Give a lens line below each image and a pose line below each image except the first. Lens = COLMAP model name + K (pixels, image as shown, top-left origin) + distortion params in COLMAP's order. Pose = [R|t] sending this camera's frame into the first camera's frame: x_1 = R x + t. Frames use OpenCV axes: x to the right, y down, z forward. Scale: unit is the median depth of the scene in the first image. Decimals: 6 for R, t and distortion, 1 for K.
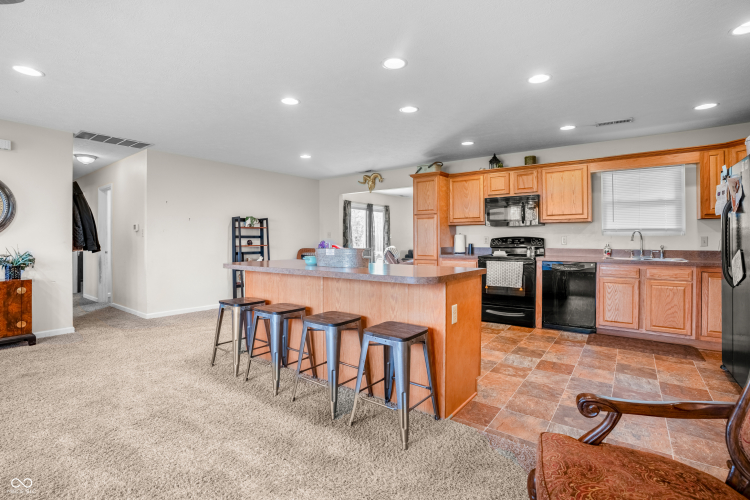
lens RADIAL K [[360.0, 0, 372.9], [0, 360.0, 238.8], [0, 0, 1]] dist [-0.056665, 0.015653]
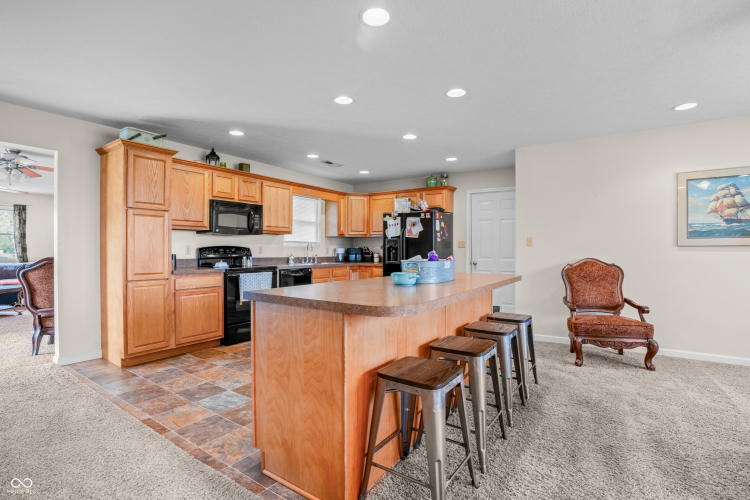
lens RADIAL K [[360.0, 0, 374.7], [0, 360.0, 249.2], [0, 0, 1]] dist [-0.056665, 0.015653]
pose [[-0.036382, 0.001169, 0.999337, -0.608721], [-0.006546, 0.999978, -0.001408, 0.001023], [-0.999317, -0.006593, -0.036373, 0.758352]]
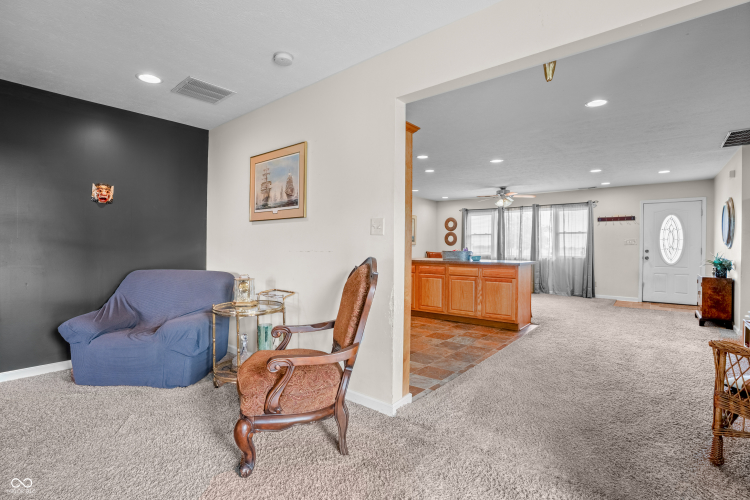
lens RADIAL K [[360.0, 0, 371.1], [0, 360.0, 243.9], [0, 0, 1]] dist [-0.056665, 0.015653]
pose [[-0.998751, -0.005869, 0.049615, 0.190186], [-0.006497, 0.999901, -0.012504, 0.008621], [-0.049537, -0.012811, -0.998690, 1.967299]]
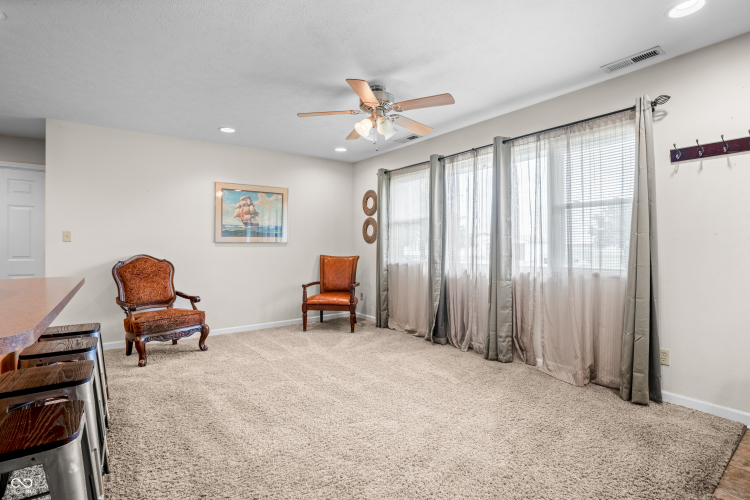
lens RADIAL K [[360.0, 0, 372.9], [0, 360.0, 245.7], [0, 0, 1]] dist [-0.056665, 0.015653]
pose [[-0.957032, 0.001223, 0.289979, -0.537482], [-0.000292, 0.999987, -0.005181, 0.001319], [-0.289981, -0.005043, -0.957019, 0.851598]]
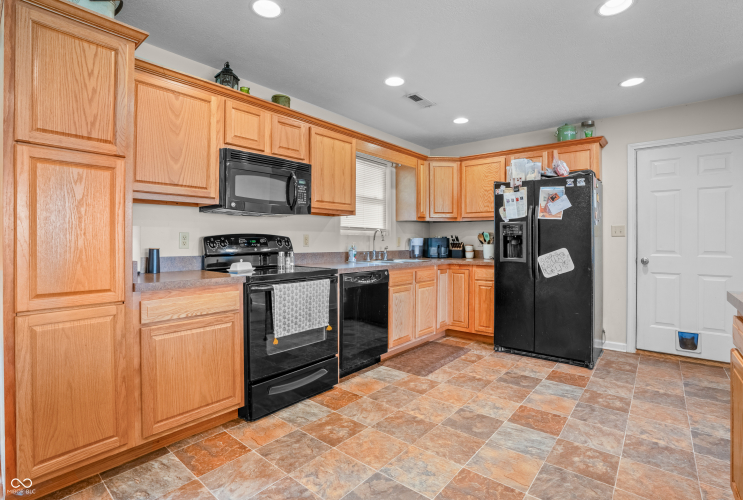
lens RADIAL K [[356.7, 0, 374.8], [0, 356.7, 238.4], [0, 0, 1]] dist [-0.056665, 0.015653]
pose [[0.050929, 0.006856, 0.998679, -0.141728], [-0.003858, 0.999970, -0.006668, 0.004273], [-0.998695, -0.003513, 0.050954, 0.912937]]
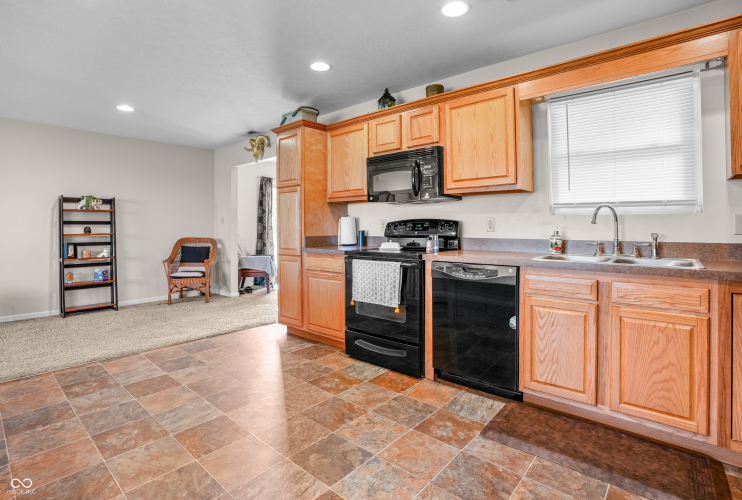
lens RADIAL K [[368.4, 0, 366.2], [0, 368.4, 225.2], [0, 0, 1]] dist [-0.060405, 0.015721]
pose [[0.996752, -0.003517, -0.080459, 0.419739], [0.003059, 0.999978, -0.005818, 0.008924], [0.080478, 0.005553, 0.996741, 0.416791]]
